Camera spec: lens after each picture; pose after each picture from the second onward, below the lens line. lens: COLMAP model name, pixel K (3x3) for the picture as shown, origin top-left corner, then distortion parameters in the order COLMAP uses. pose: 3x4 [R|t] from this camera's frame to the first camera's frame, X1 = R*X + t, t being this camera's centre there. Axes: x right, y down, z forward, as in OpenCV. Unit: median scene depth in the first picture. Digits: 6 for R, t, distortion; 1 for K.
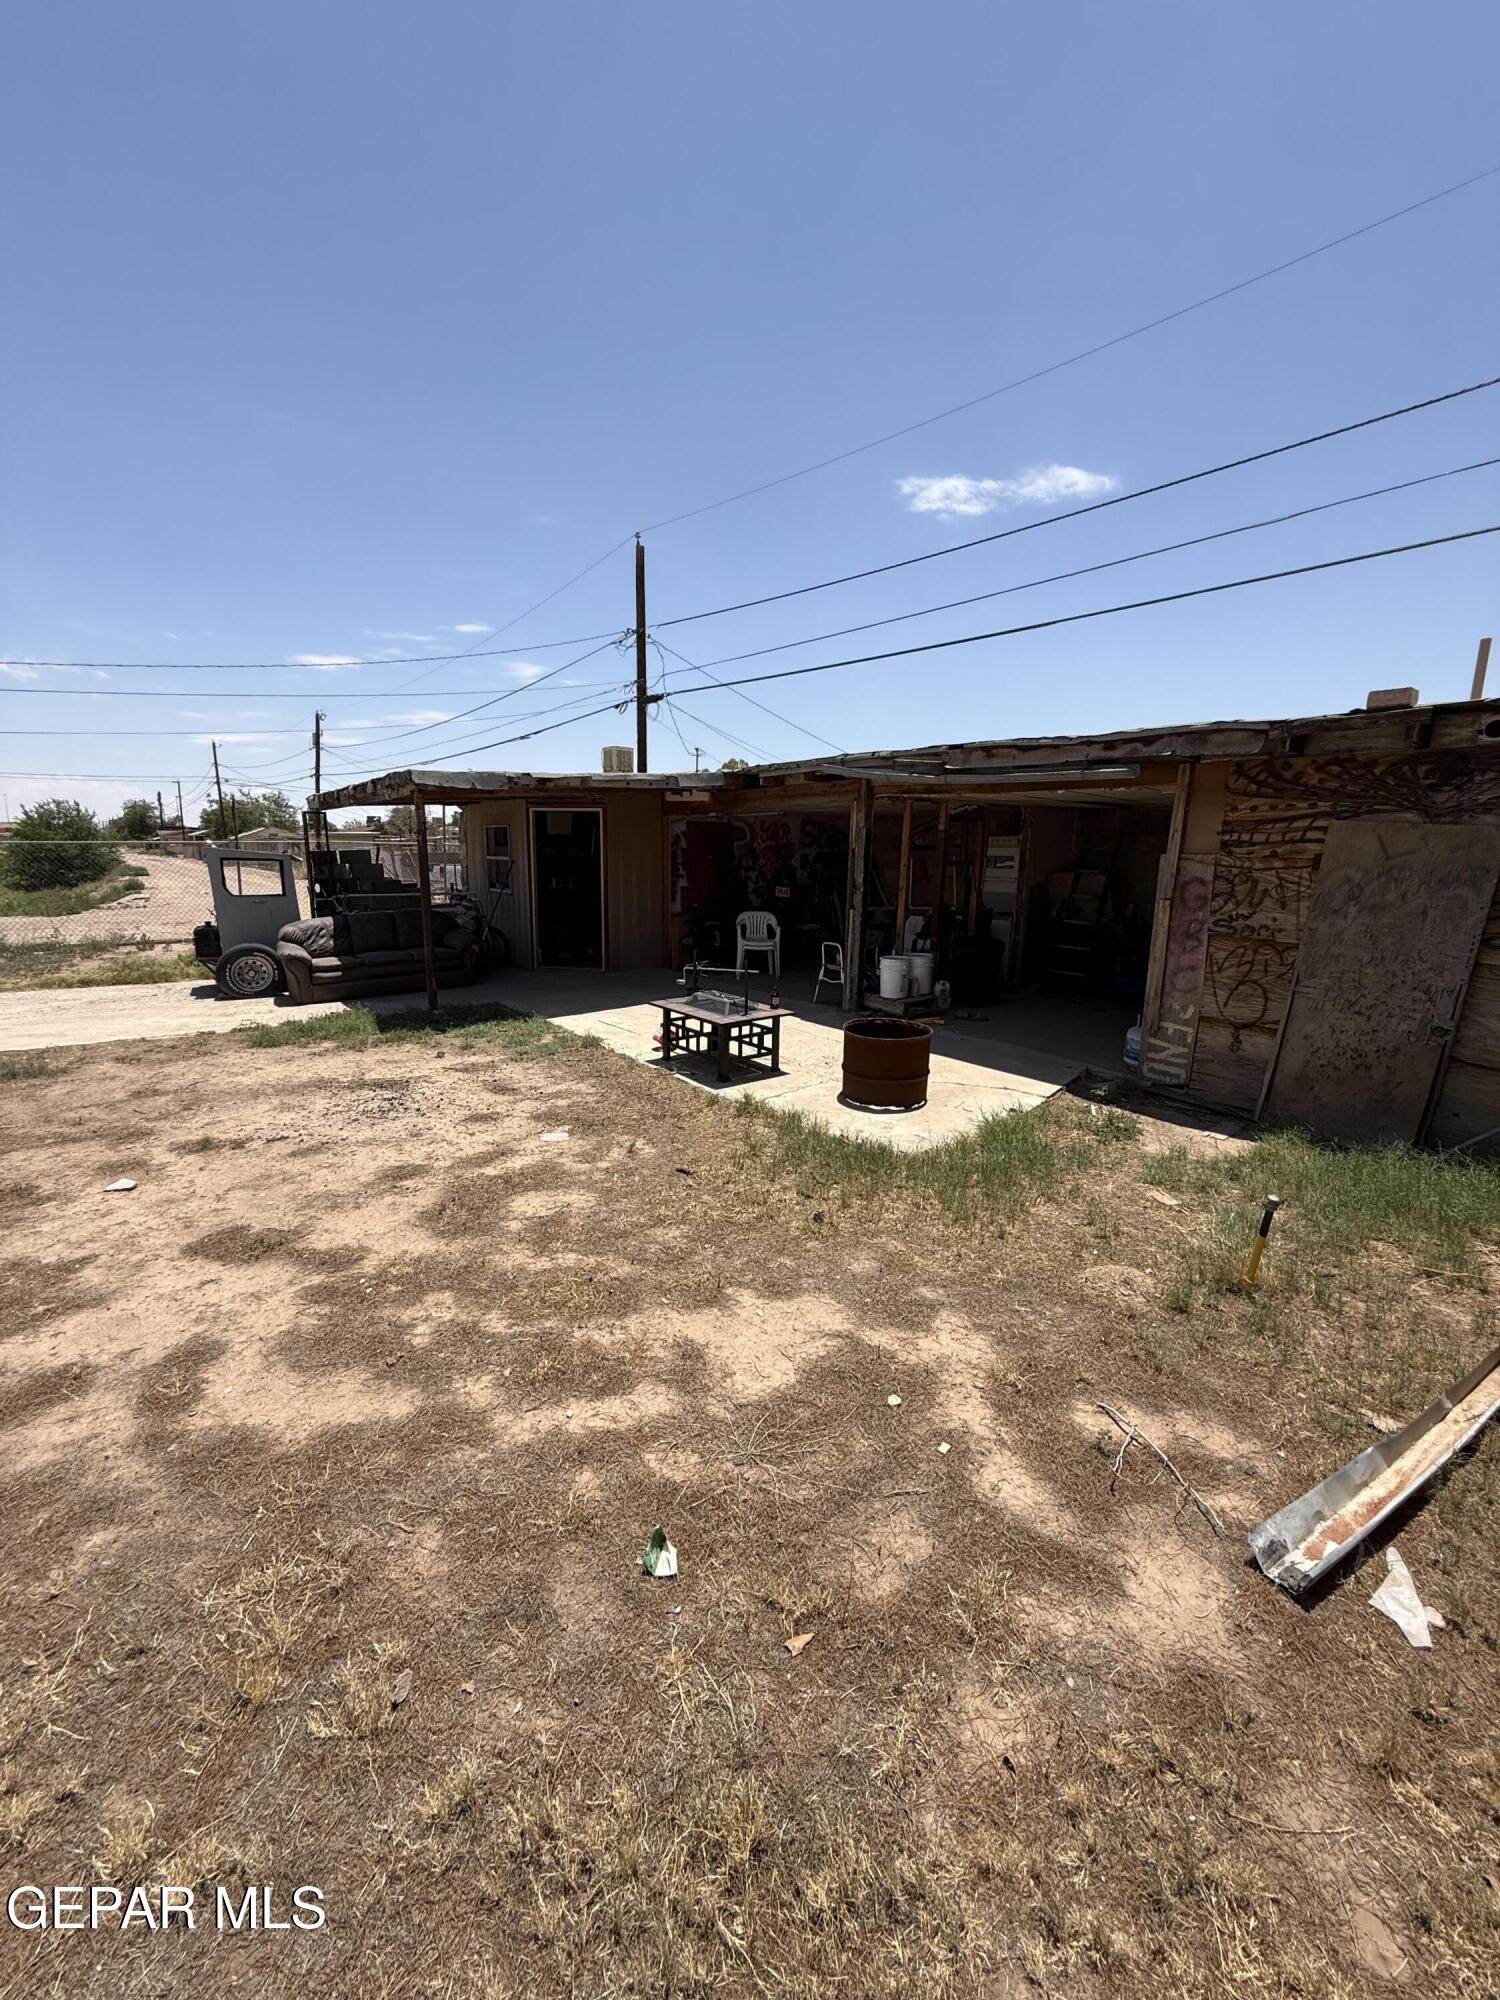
lens RADIAL K [[795.9, 0, 748.6], [0, 795.9, 1000.1], [0, 0, 1]] dist [-0.002378, 0.000330]
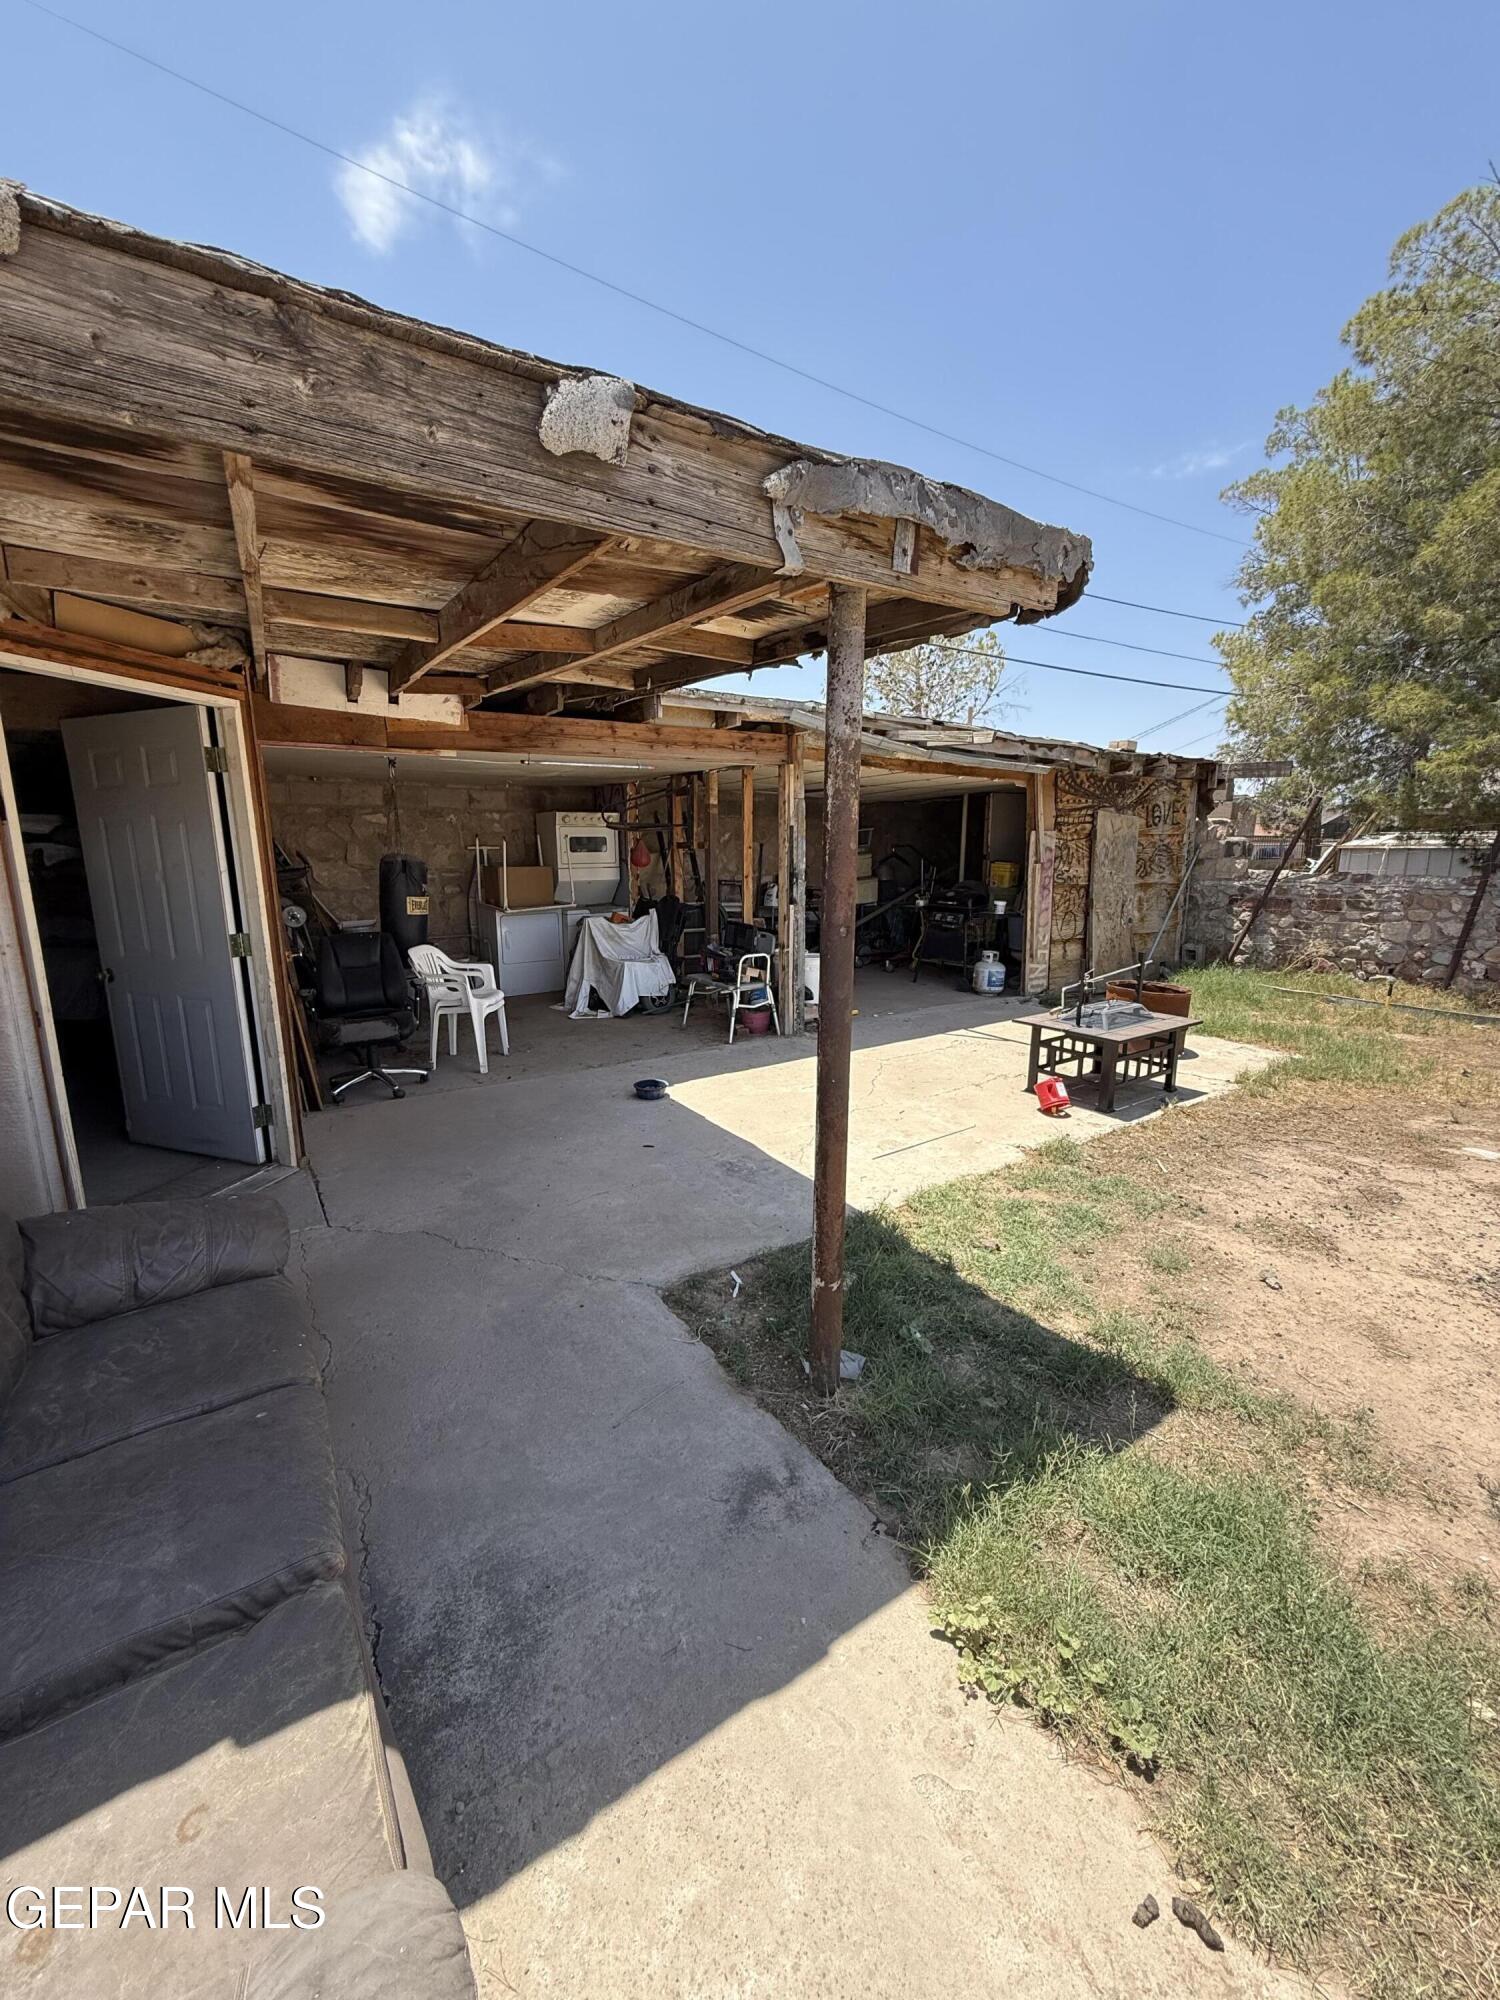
lens RADIAL K [[795.9, 0, 748.6], [0, 795.9, 1000.1], [0, 0, 1]] dist [-0.002378, 0.000330]
pose [[0.070230, -0.206544, 0.975914, -0.891653], [0.187518, 0.963622, 0.190449, -0.245978], [-0.979747, 0.169626, 0.106406, 1.329367]]
